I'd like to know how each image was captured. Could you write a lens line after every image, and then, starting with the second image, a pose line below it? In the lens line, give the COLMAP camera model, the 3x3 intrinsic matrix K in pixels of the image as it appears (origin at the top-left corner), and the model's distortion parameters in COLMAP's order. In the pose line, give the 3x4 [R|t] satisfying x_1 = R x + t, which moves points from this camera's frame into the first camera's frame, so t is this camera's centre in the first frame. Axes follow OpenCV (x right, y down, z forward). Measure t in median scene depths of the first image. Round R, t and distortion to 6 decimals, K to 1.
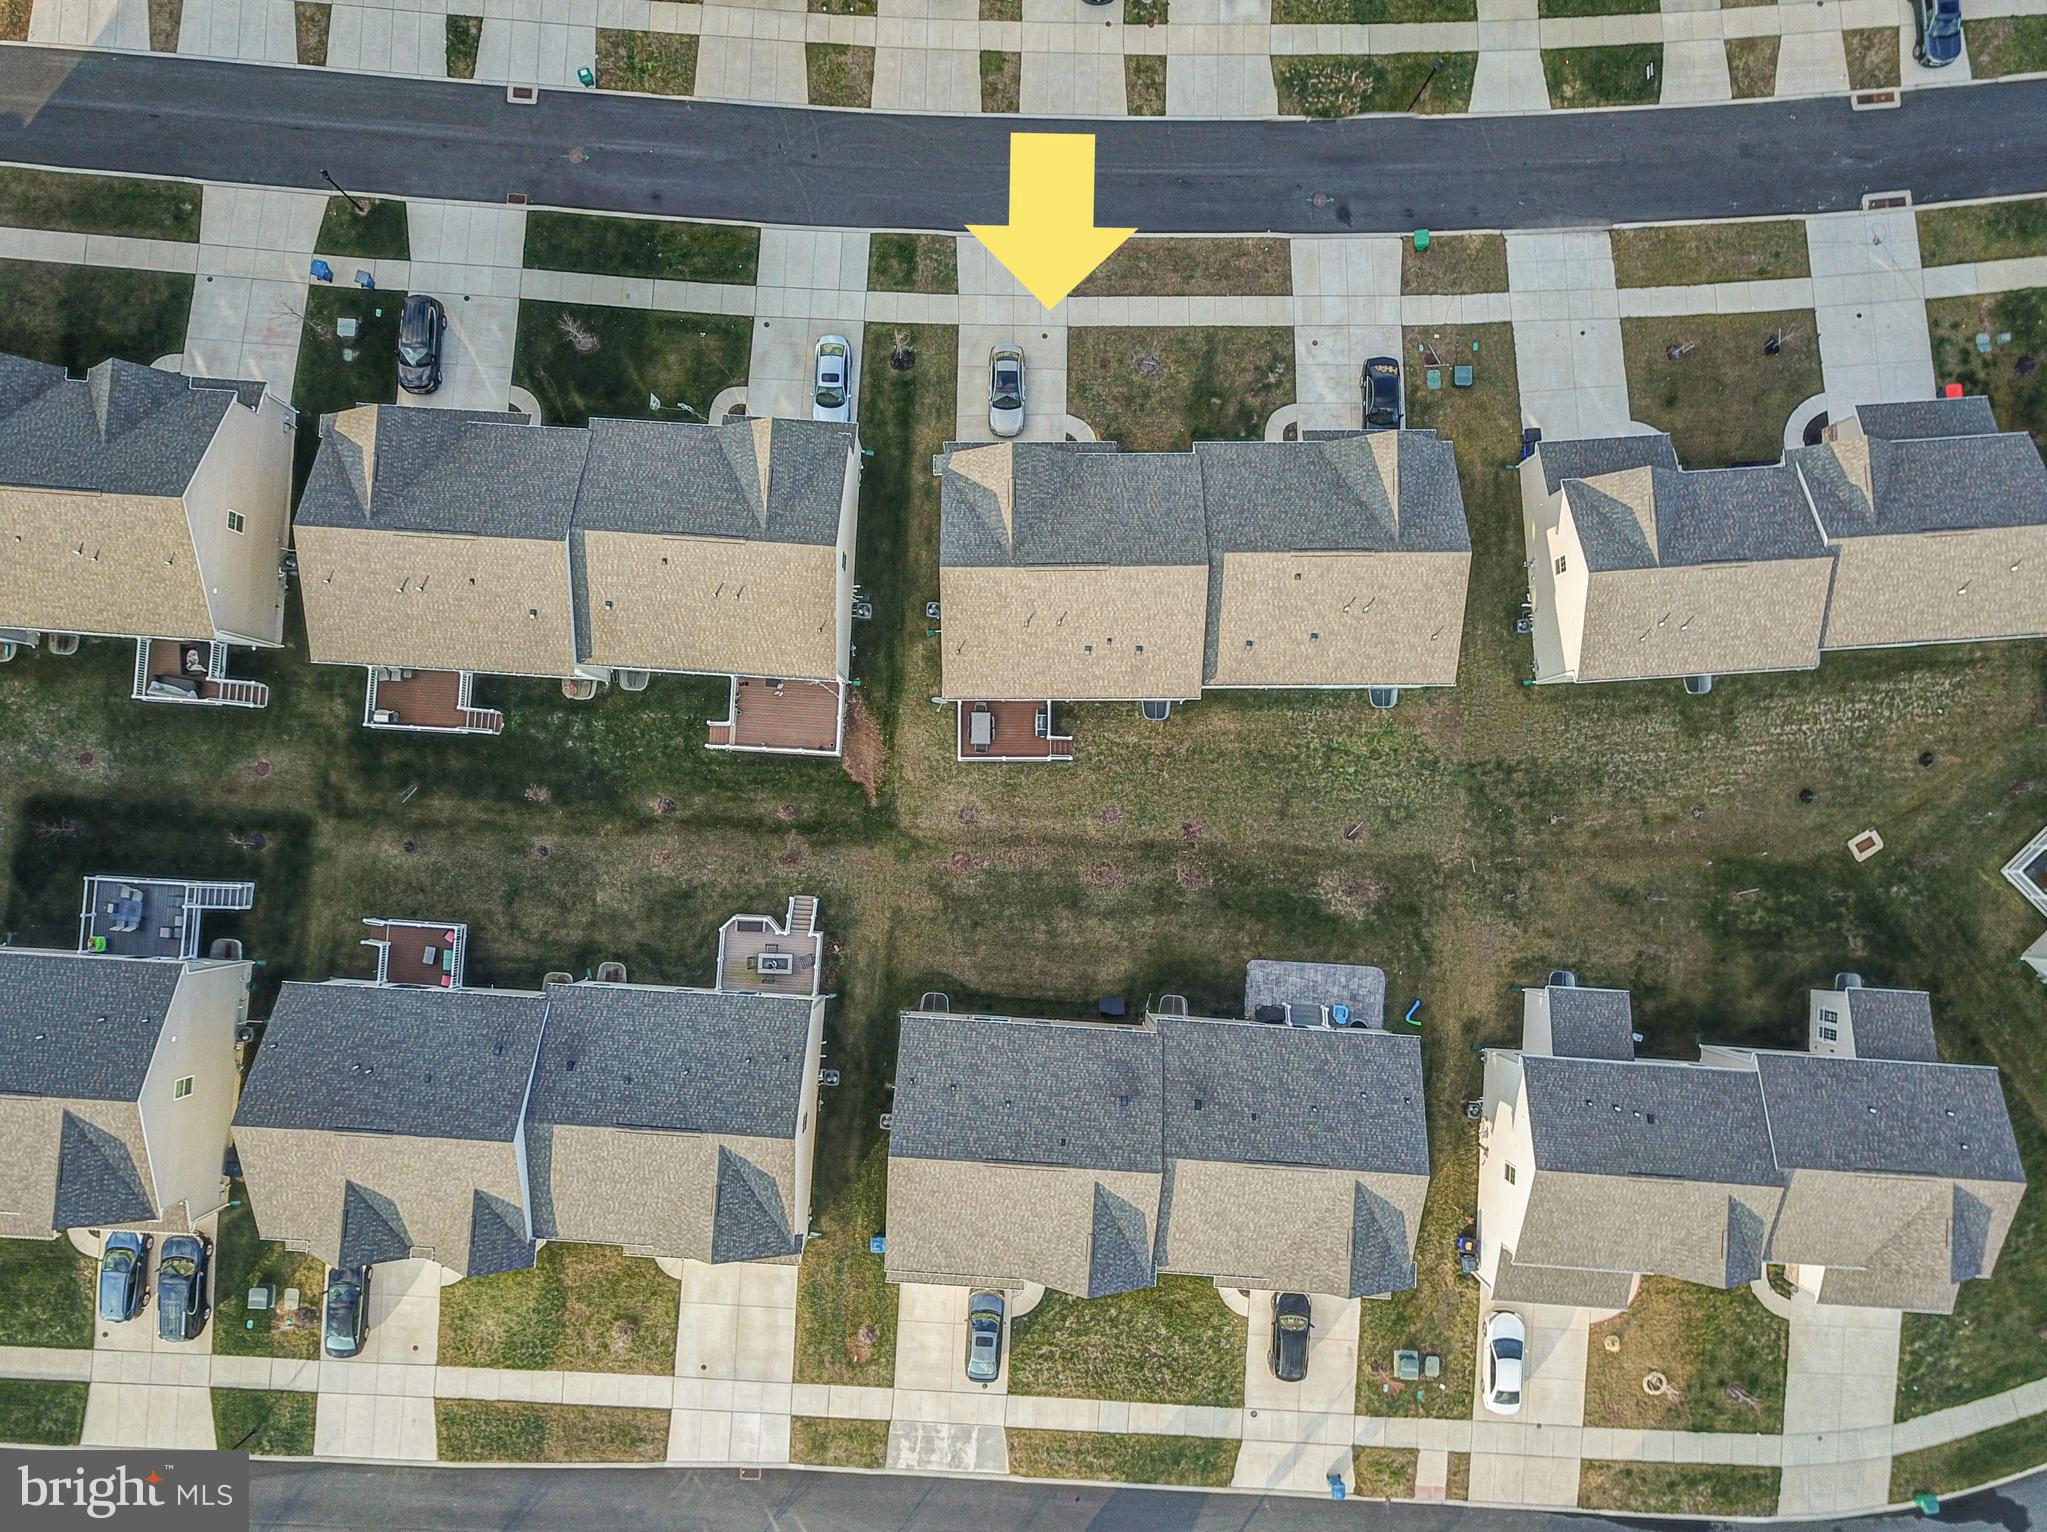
lens RADIAL K [[1570.2, 0, 1004.2], [0, 1570.2, 768.5], [0, 0, 1]] dist [0.008057, 0.009340]
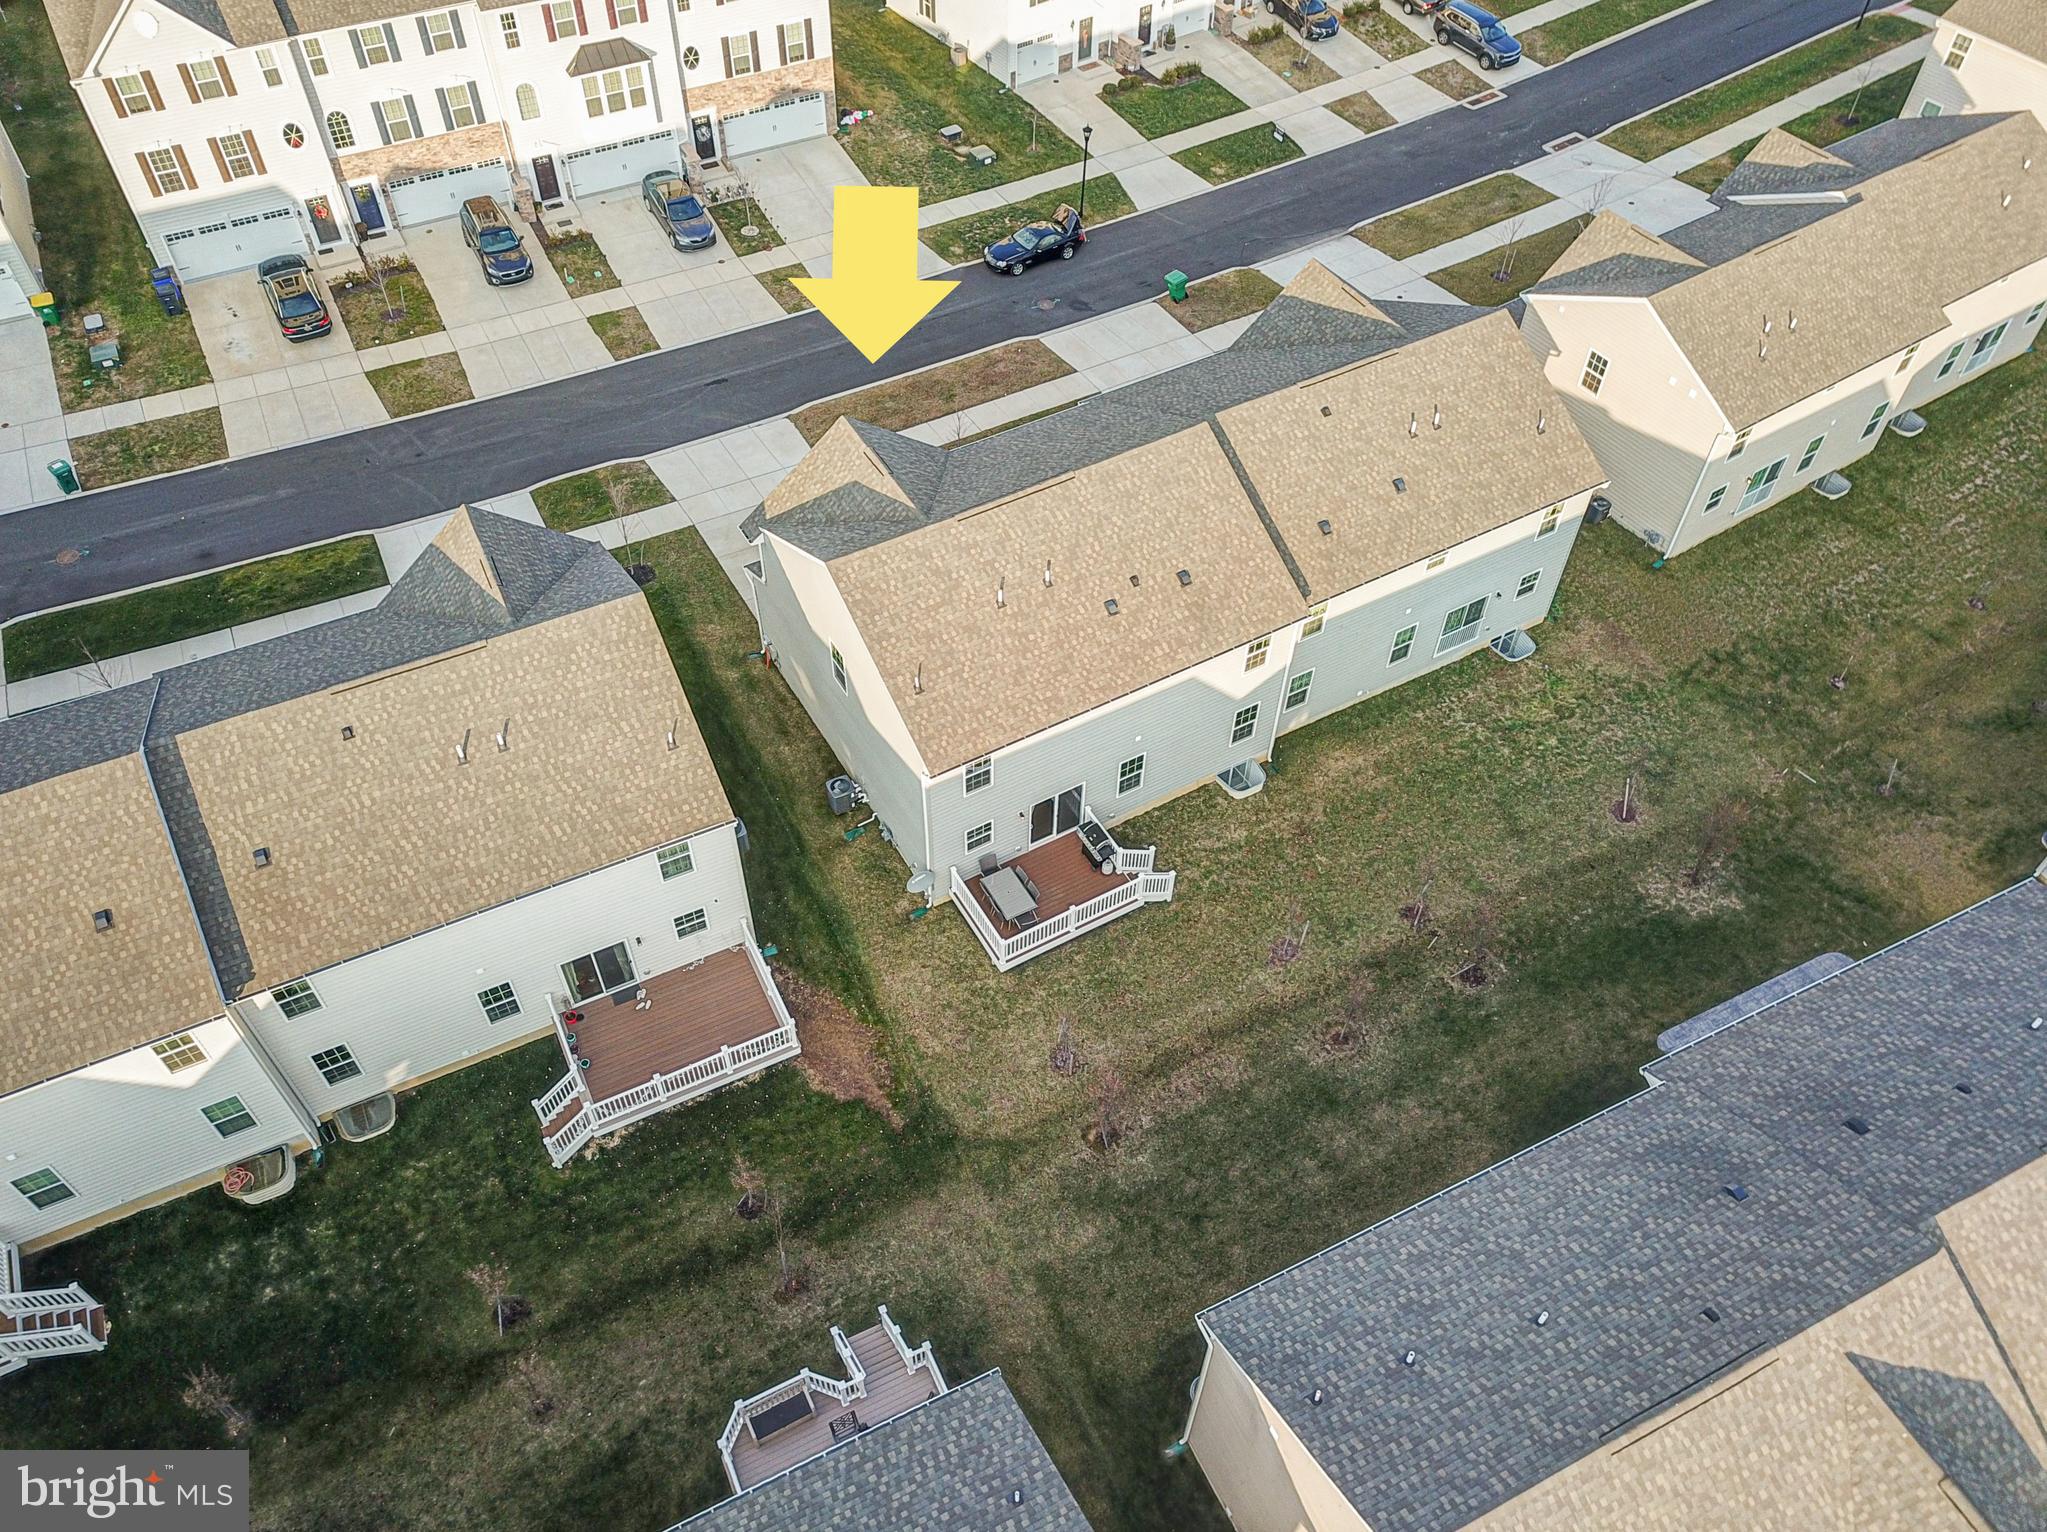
lens RADIAL K [[1570.2, 0, 1004.2], [0, 1570.2, 768.5], [0, 0, 1]] dist [0.008057, 0.009340]
pose [[0.868769, -0.370146, 0.328988, -0.179444], [0.494788, 0.676457, -0.545518, 0.241944], [-0.020625, 0.636708, 0.770829, 0.526701]]
